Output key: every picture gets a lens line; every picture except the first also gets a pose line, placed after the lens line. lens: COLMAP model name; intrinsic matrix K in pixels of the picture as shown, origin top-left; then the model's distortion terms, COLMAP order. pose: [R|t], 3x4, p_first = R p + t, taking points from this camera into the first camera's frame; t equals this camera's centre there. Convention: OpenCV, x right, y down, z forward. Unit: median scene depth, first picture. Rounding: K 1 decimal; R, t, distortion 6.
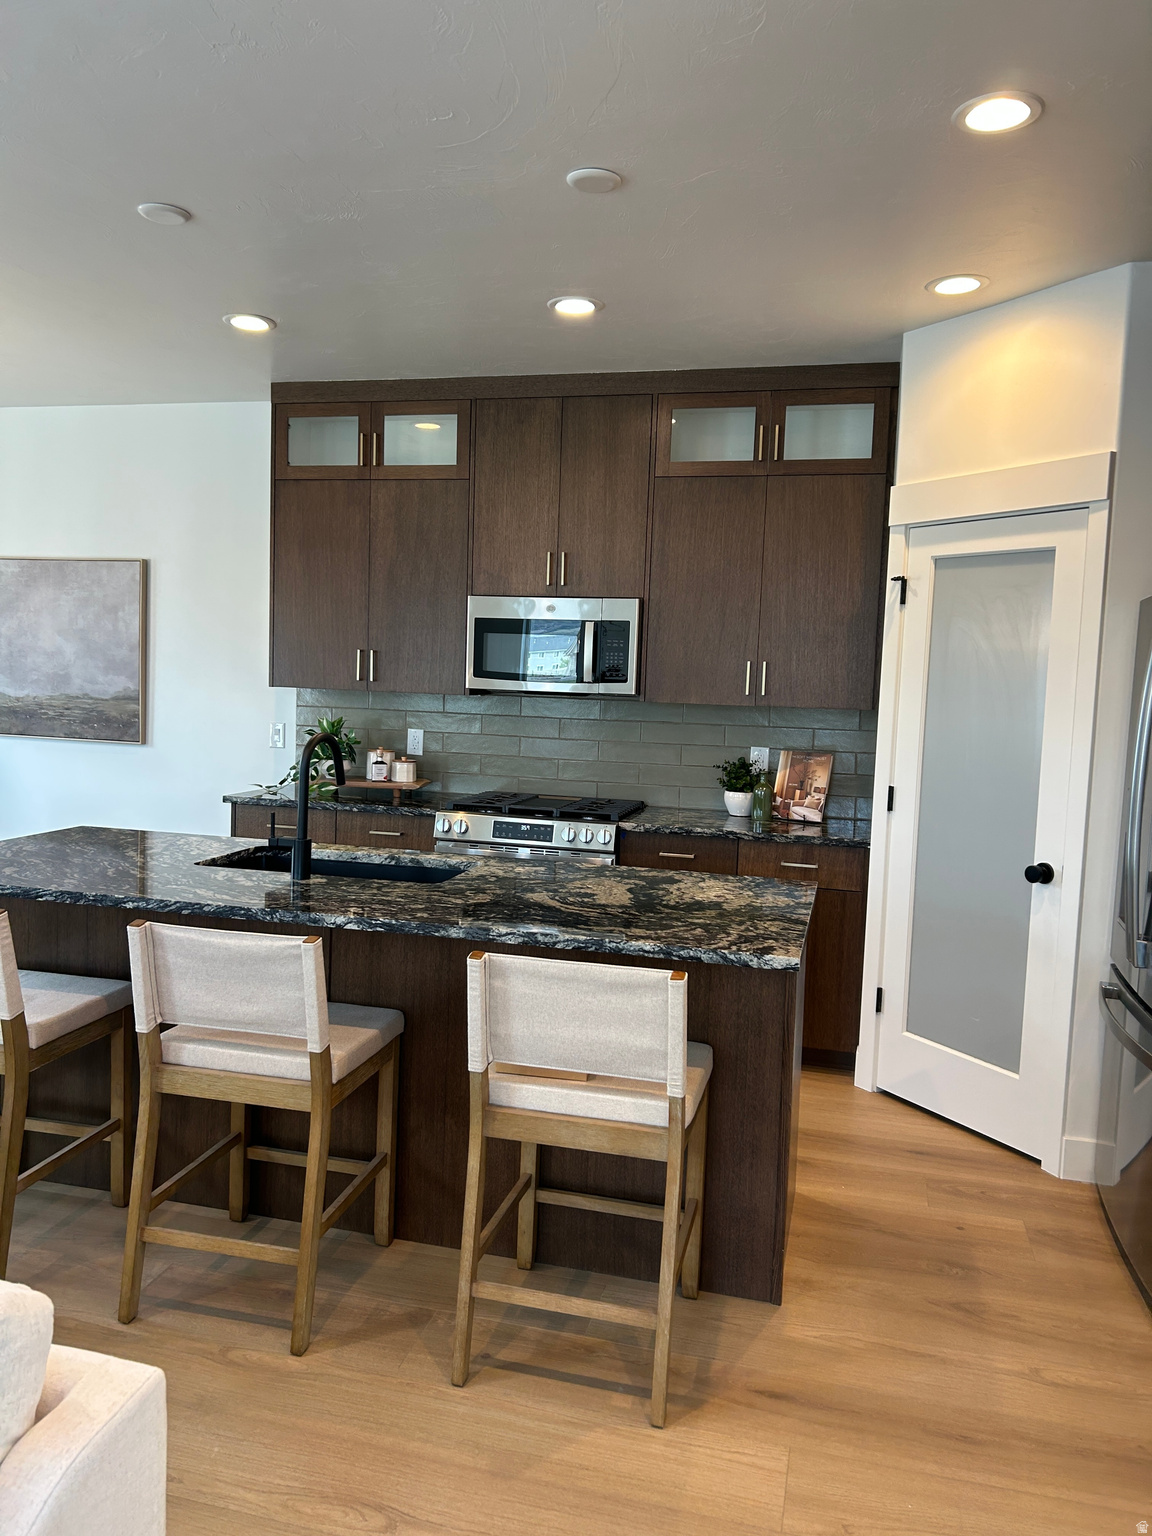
lens RADIAL K [[1152.8, 0, 566.4], [0, 1152.8, 761.8], [0, 0, 1]] dist [0.060856, -0.070667]
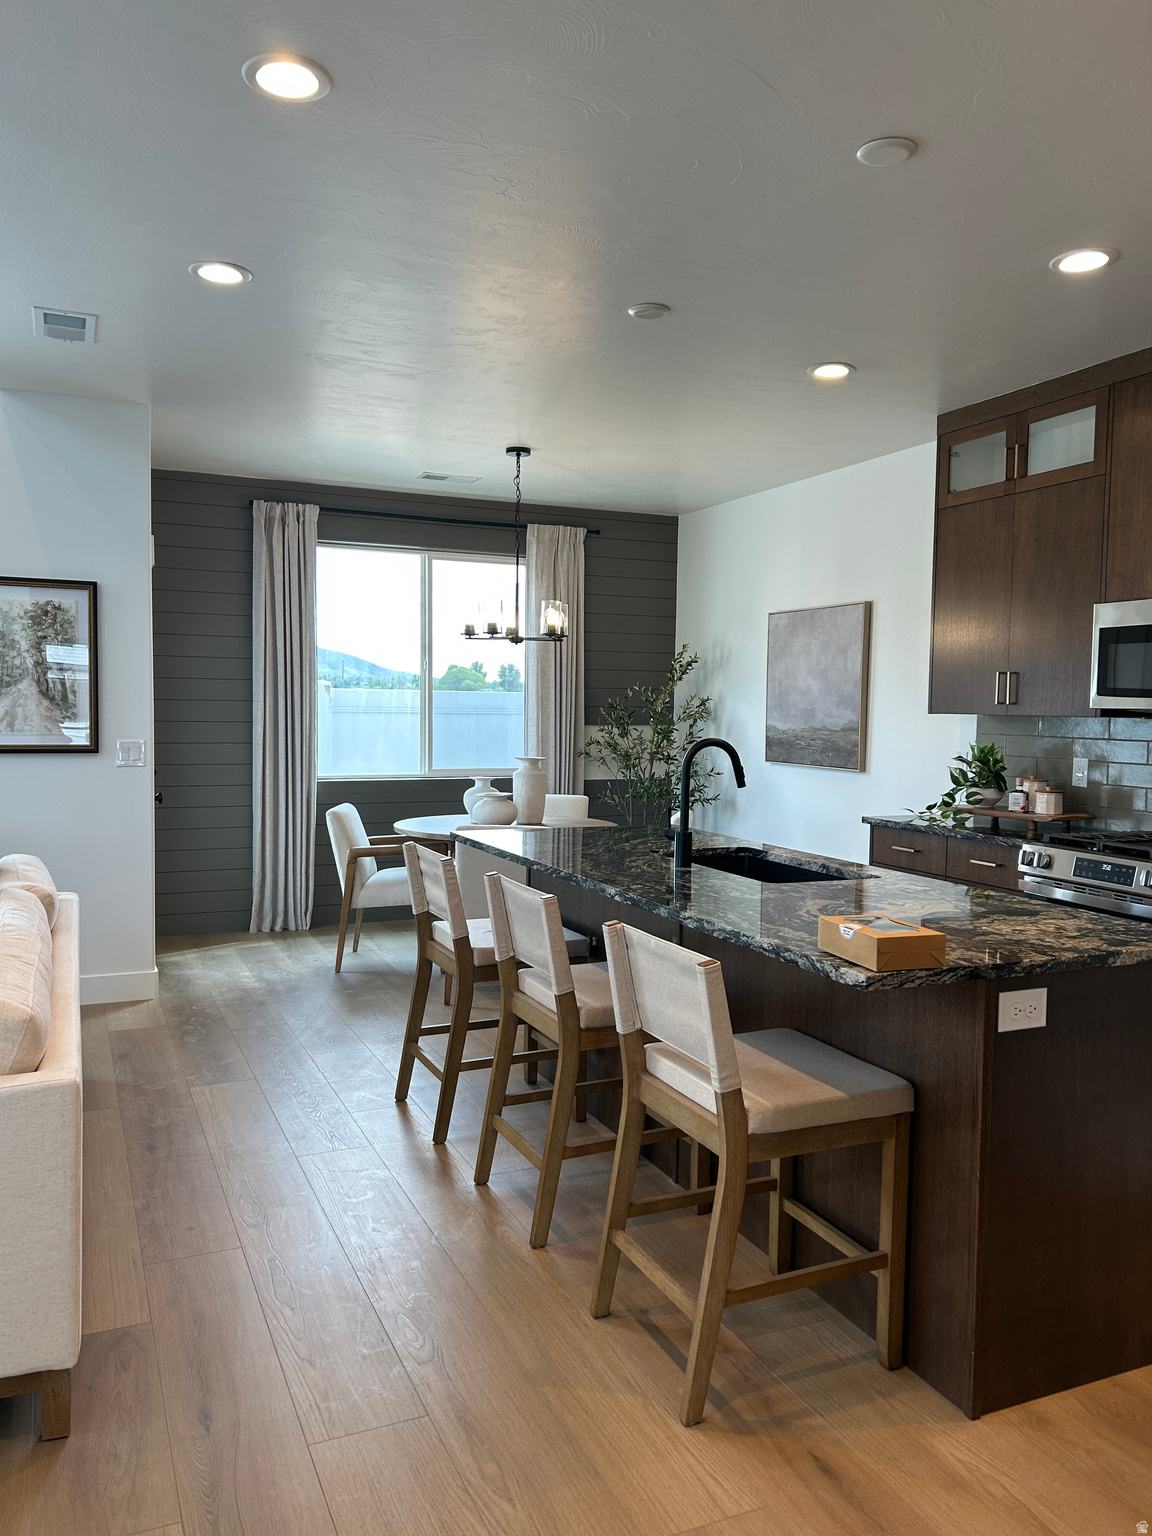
lens RADIAL K [[1152.8, 0, 574.8], [0, 1152.8, 775.4], [0, 0, 1]] dist [0.060856, -0.070667]
pose [[0.623319, 0.022979, -0.781630, 0.372563], [-0.054869, 0.998390, -0.014404, 0.022075], [0.780040, 0.051866, 0.623576, 0.139759]]
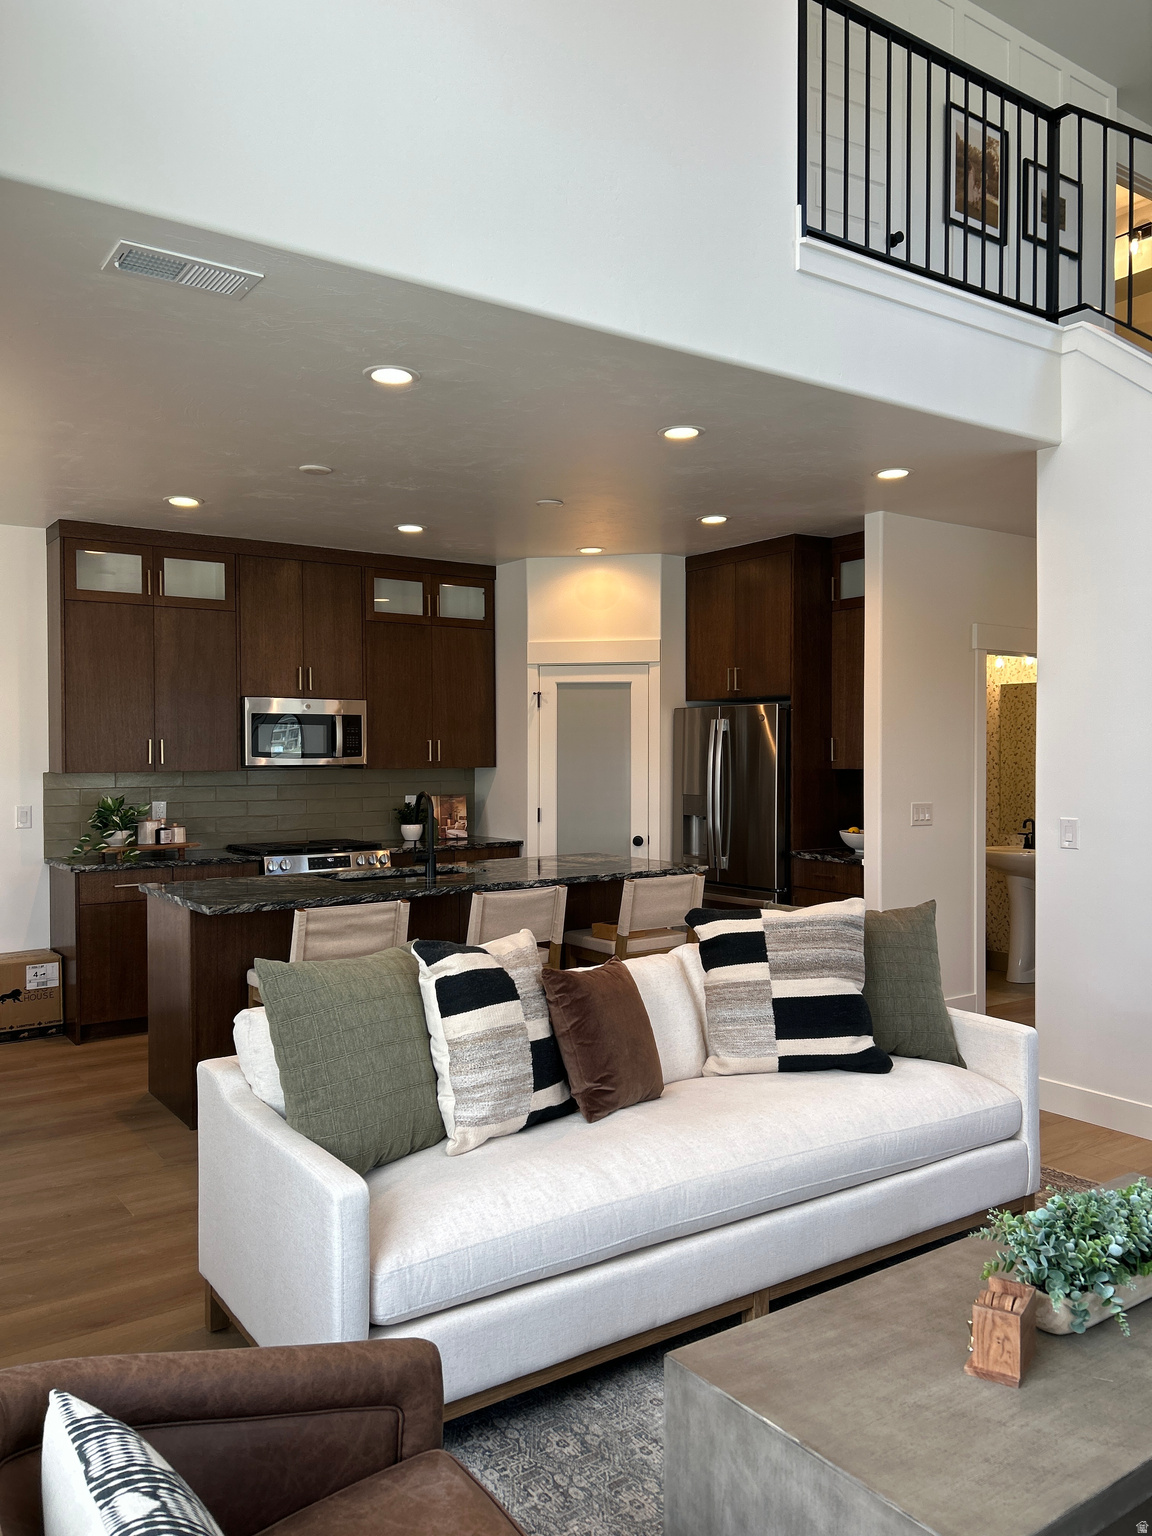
lens RADIAL K [[1152.8, 0, 608.7], [0, 1152.8, 775.1], [0, 0, 1]] dist [0.060856, -0.070667]
pose [[0.636079, -0.053477, 0.769769, -0.874775], [0.083157, 0.996536, 0.000517, -0.018782], [-0.767130, 0.063683, 0.638323, -0.188536]]
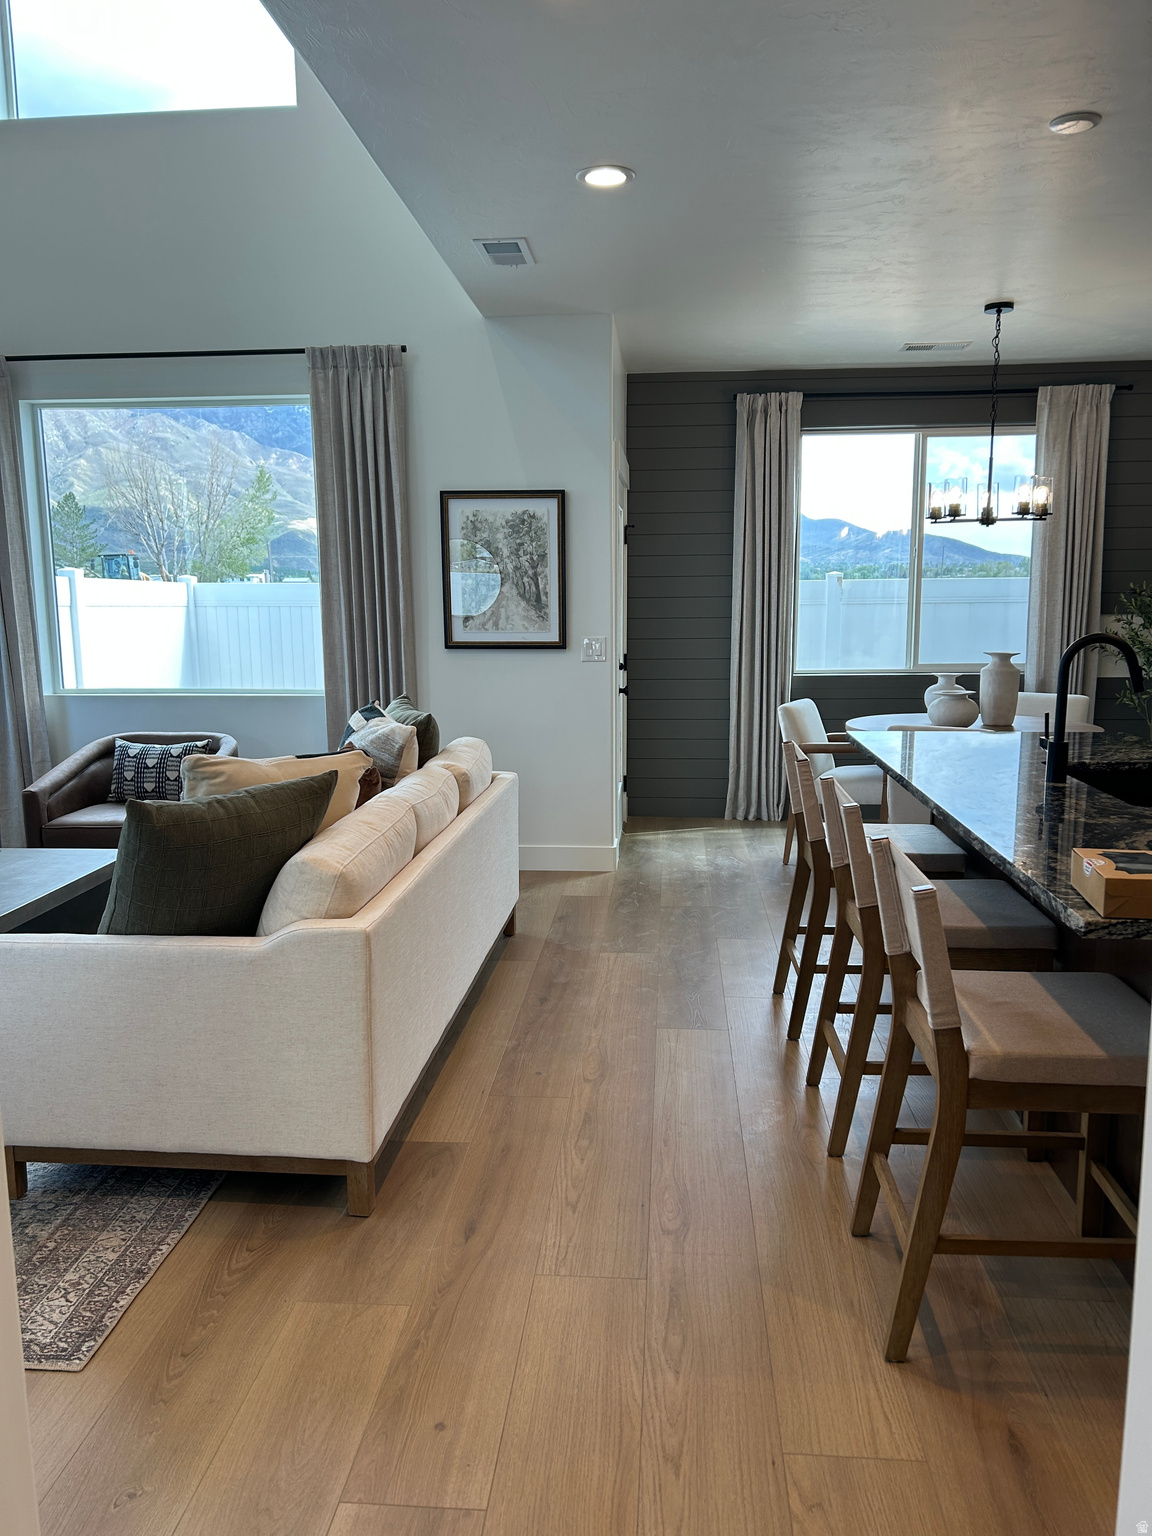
lens RADIAL K [[1152.8, 0, 586.9], [0, 1152.8, 778.7], [0, 0, 1]] dist [0.060856, -0.070667]
pose [[0.173580, 0.122270, -0.977200, 0.431482], [-0.065043, 0.991520, 0.112508, 0.008746], [0.982669, 0.044031, 0.180061, 0.276507]]
